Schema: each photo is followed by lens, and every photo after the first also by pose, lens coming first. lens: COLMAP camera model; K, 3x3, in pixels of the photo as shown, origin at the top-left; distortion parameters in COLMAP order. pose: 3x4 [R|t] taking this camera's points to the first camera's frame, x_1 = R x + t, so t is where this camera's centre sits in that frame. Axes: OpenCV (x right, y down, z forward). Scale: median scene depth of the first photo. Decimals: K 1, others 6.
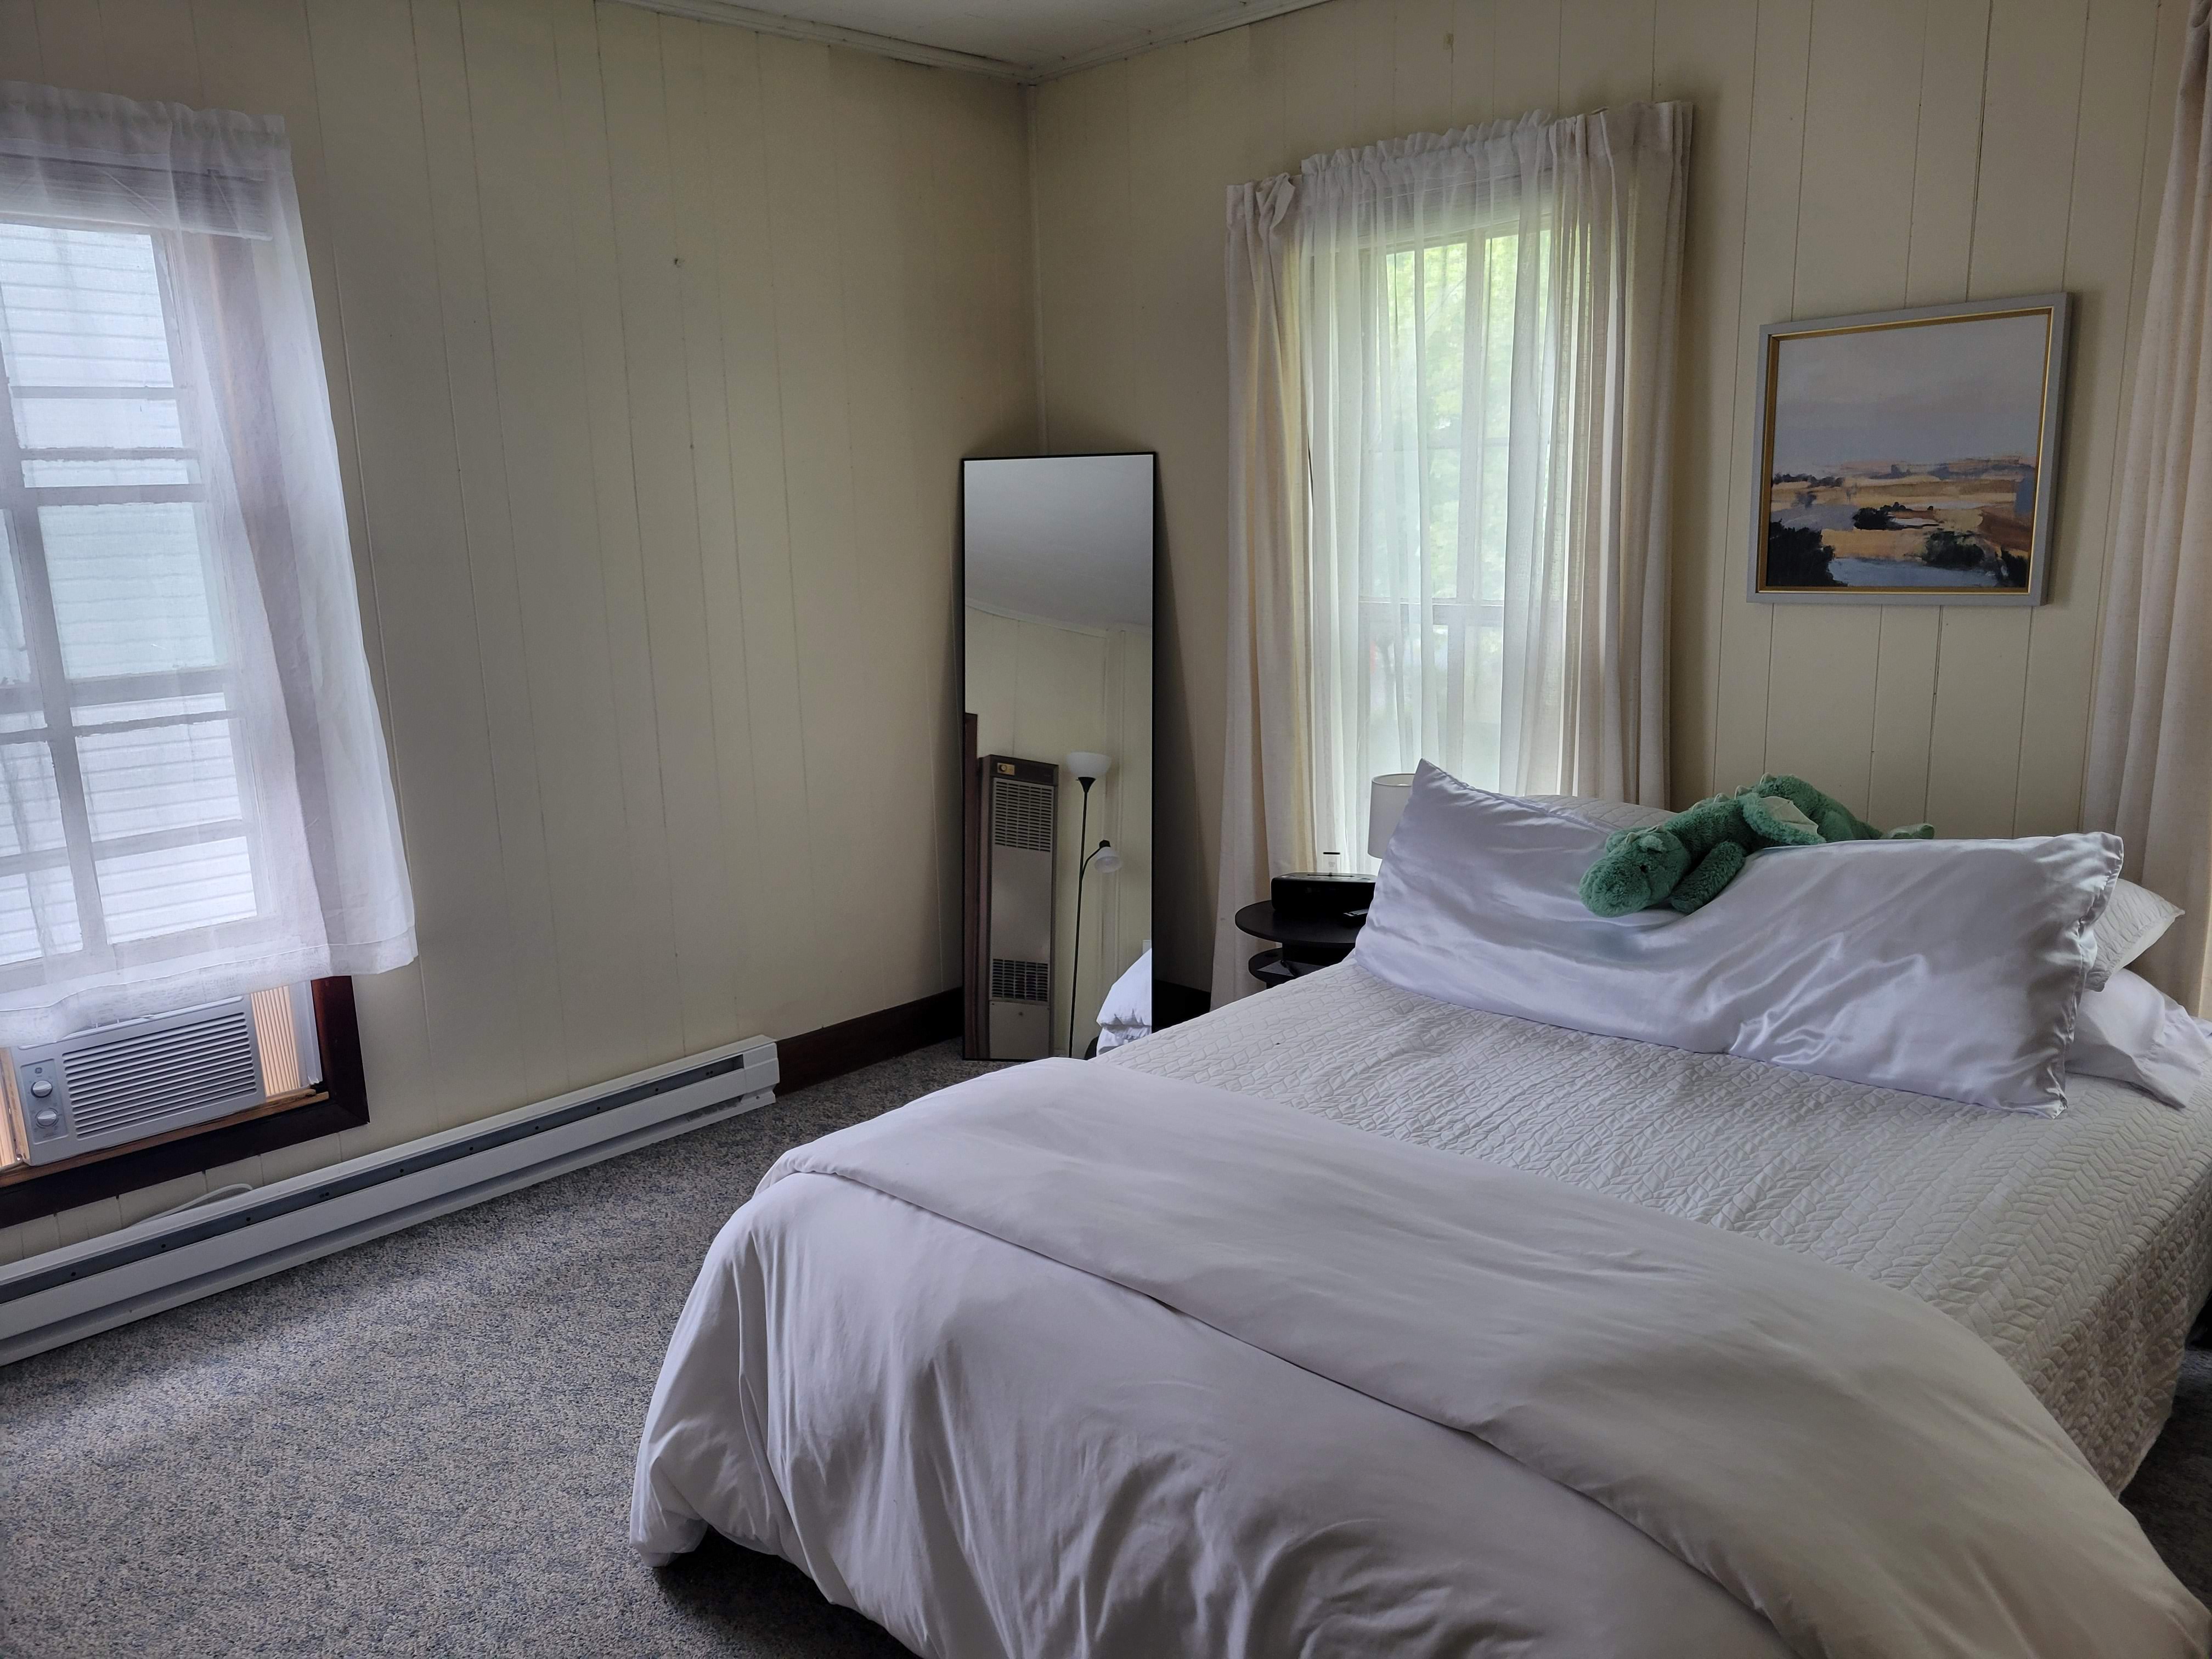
lens RADIAL K [[1653.5, 0, 1107.1], [0, 1653.5, 841.4], [0, 0, 1]] dist [0.052549, -0.028671]
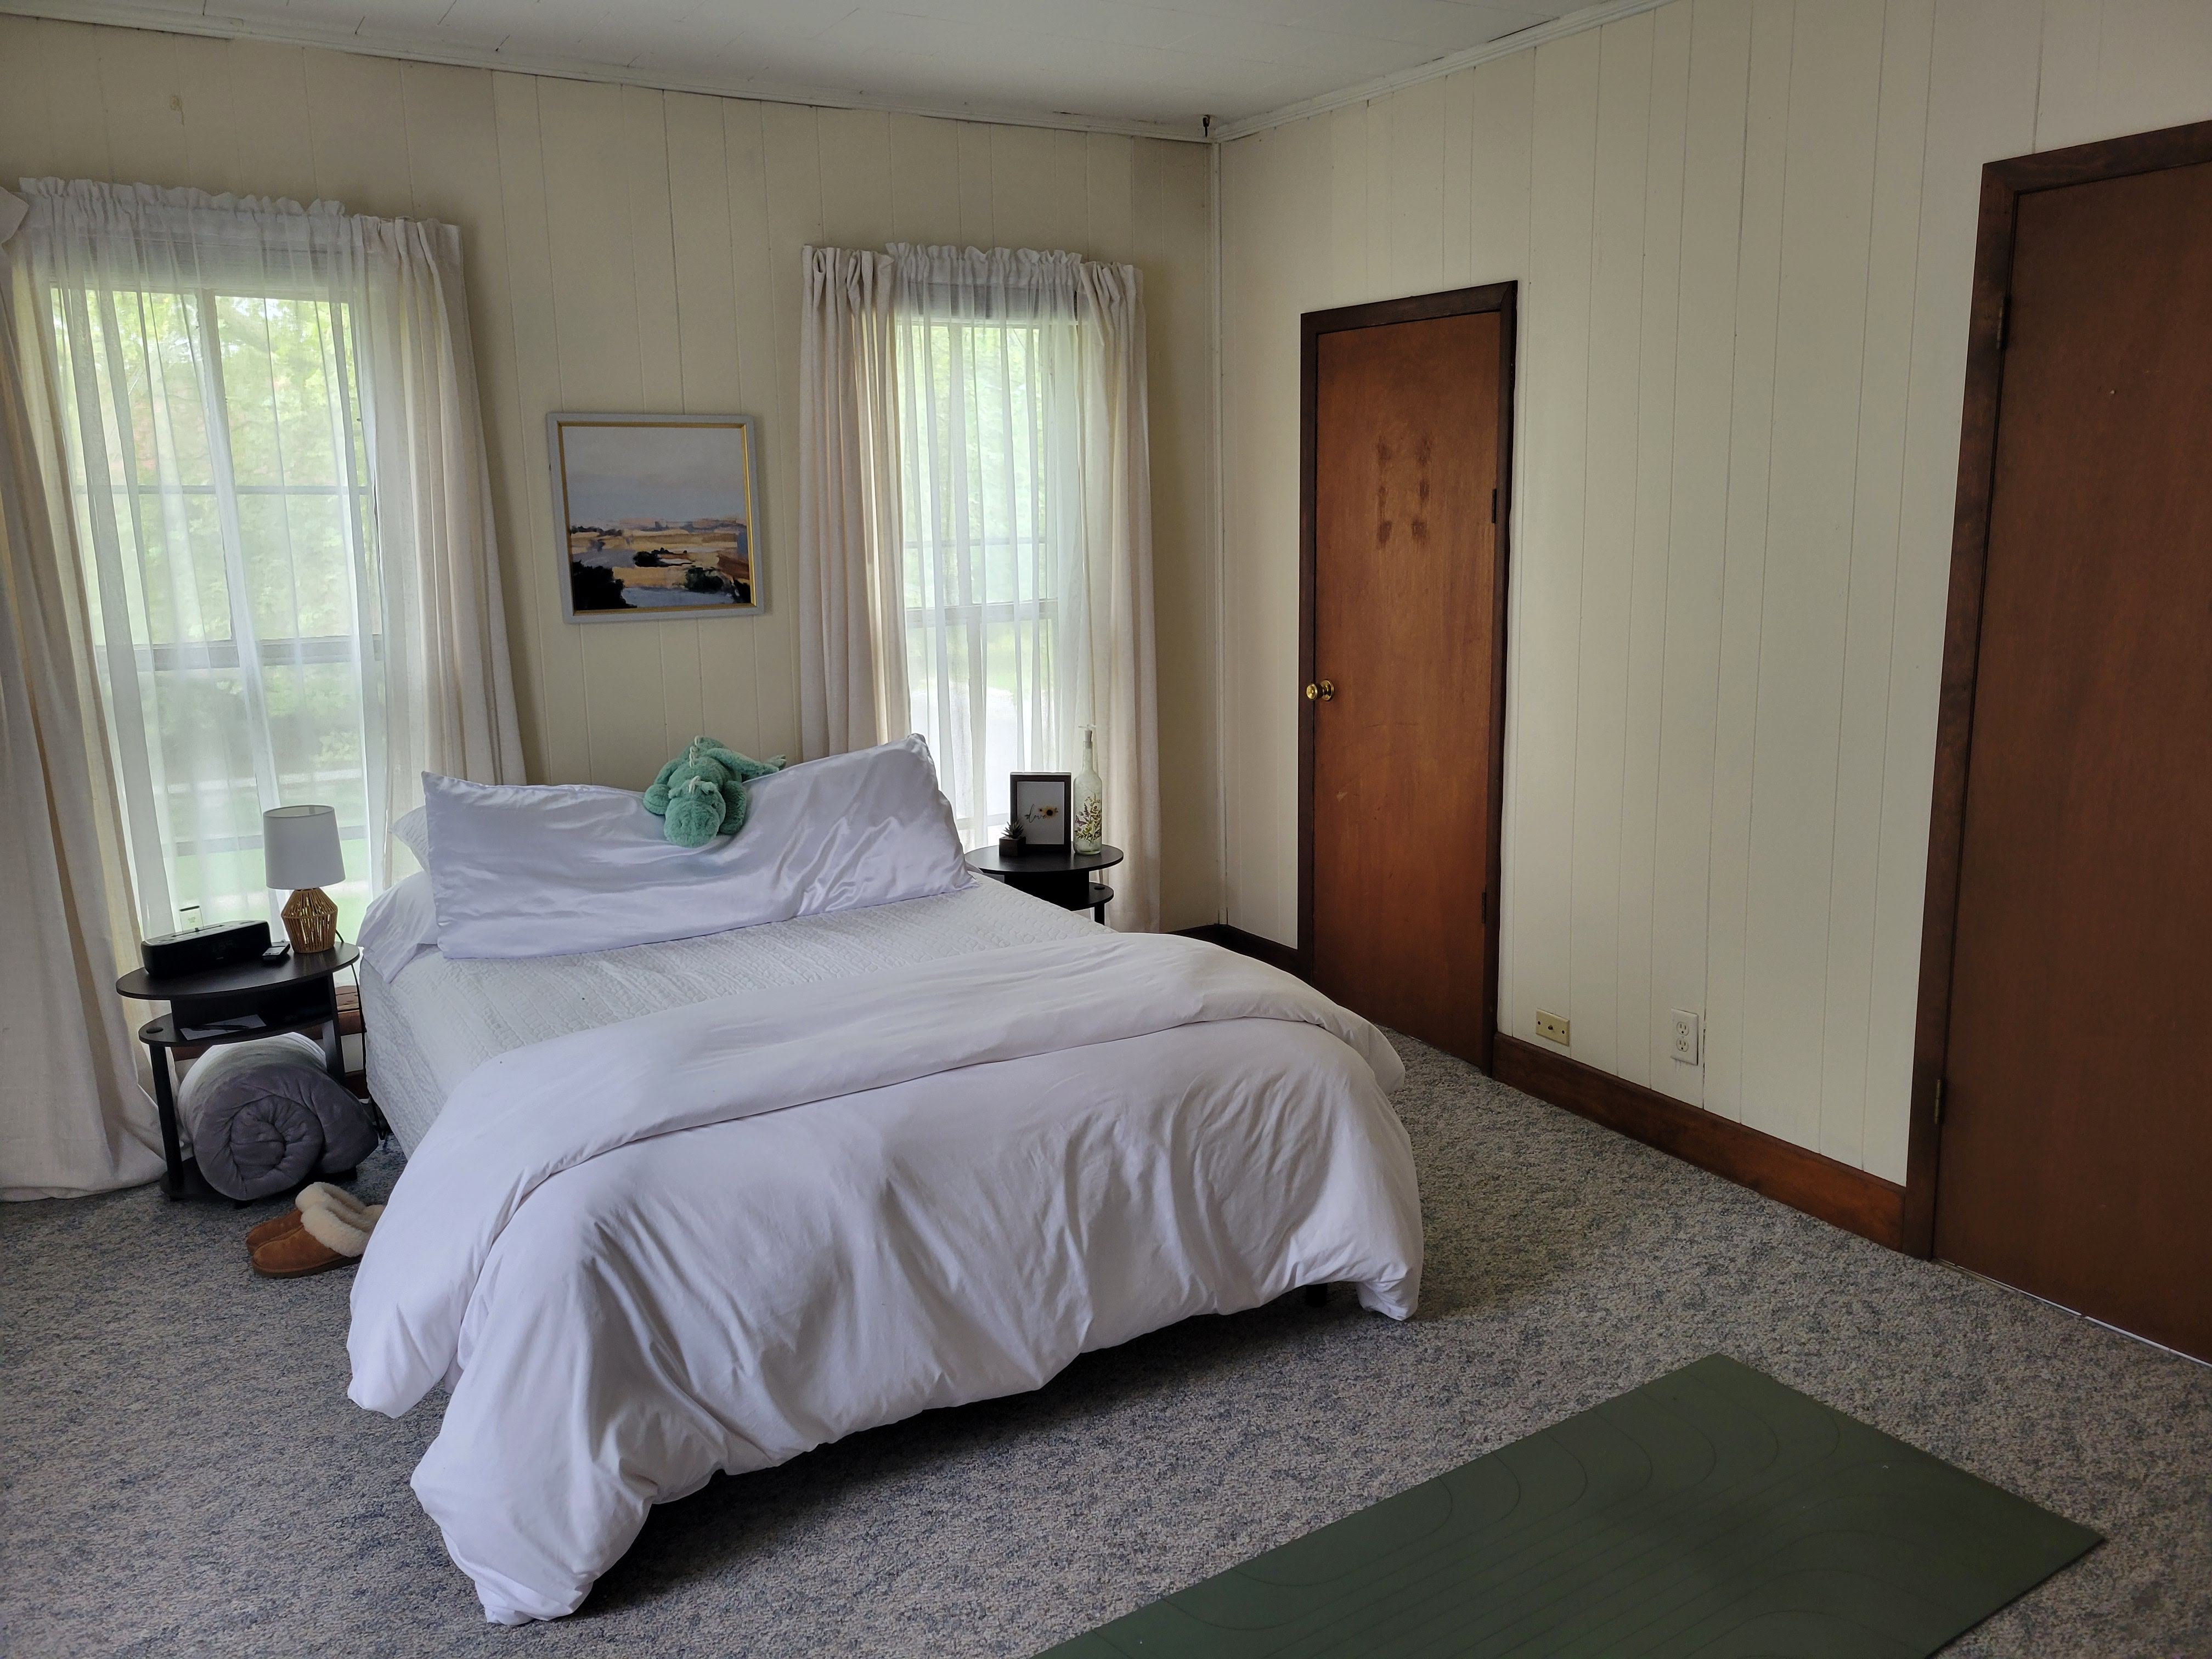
lens RADIAL K [[1653.5, 0, 1108.8], [0, 1653.5, 827.2], [0, 0, 1]] dist [0.052549, -0.028671]
pose [[0.263480, -0.150261, 0.952890, -0.847948], [0.206596, 0.973665, 0.096412, -0.029628], [-0.942282, 0.171461, 0.287585, 0.285227]]
